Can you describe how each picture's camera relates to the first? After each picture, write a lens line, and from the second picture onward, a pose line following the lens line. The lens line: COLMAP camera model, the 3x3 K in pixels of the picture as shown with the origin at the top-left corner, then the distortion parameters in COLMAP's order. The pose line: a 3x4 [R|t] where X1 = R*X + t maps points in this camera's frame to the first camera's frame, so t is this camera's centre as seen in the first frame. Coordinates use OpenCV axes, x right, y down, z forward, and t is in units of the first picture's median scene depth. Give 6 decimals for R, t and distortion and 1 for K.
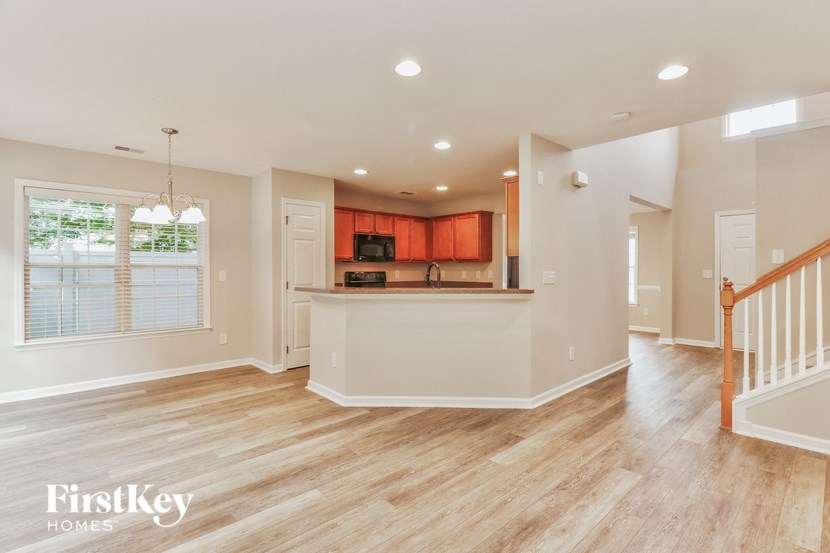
lens RADIAL K [[387.1, 0, 415.0], [0, 387.1, 276.5], [0, 0, 1]] dist [0.002275, -0.010818]
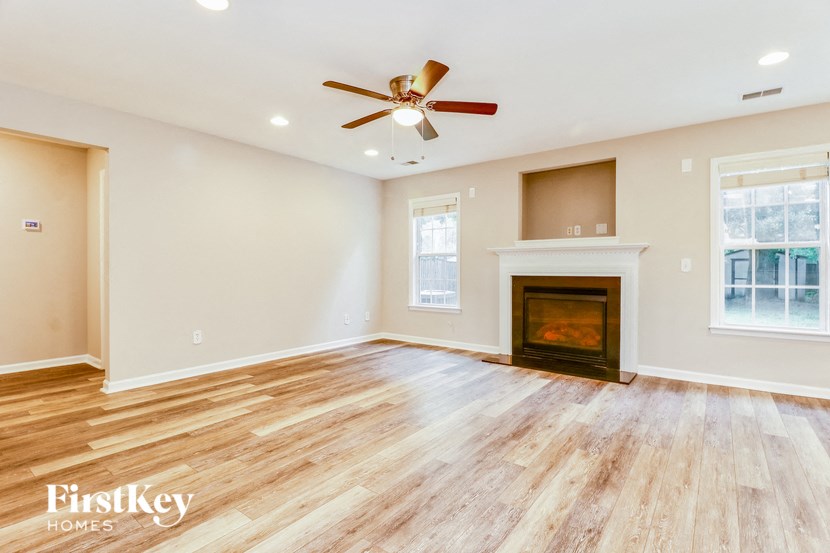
lens RADIAL K [[395.7, 0, 413.3], [0, 395.7, 268.4], [0, 0, 1]] dist [-0.000208, -0.013052]
pose [[-0.984763, -0.000119, -0.173901, 0.670523], [-0.002560, 0.999901, 0.013811, 0.036179], [0.173882, 0.014046, -0.984666, 1.325239]]
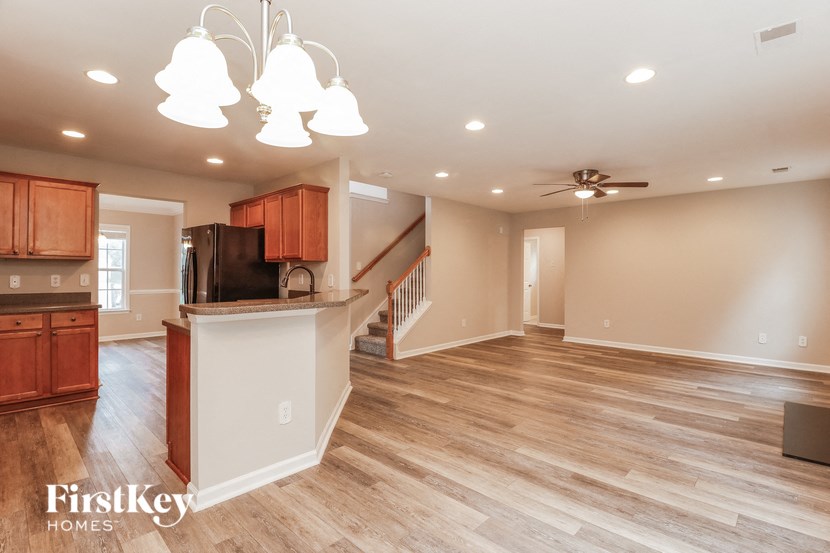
lens RADIAL K [[395.7, 0, 413.3], [0, 395.7, 268.4], [0, 0, 1]] dist [-0.000208, -0.013052]
pose [[-0.064413, 0.010933, 0.997863, -1.201883], [0.014708, 0.999842, -0.010005, -0.023955], [-0.997815, 0.014032, -0.064564, 1.112590]]
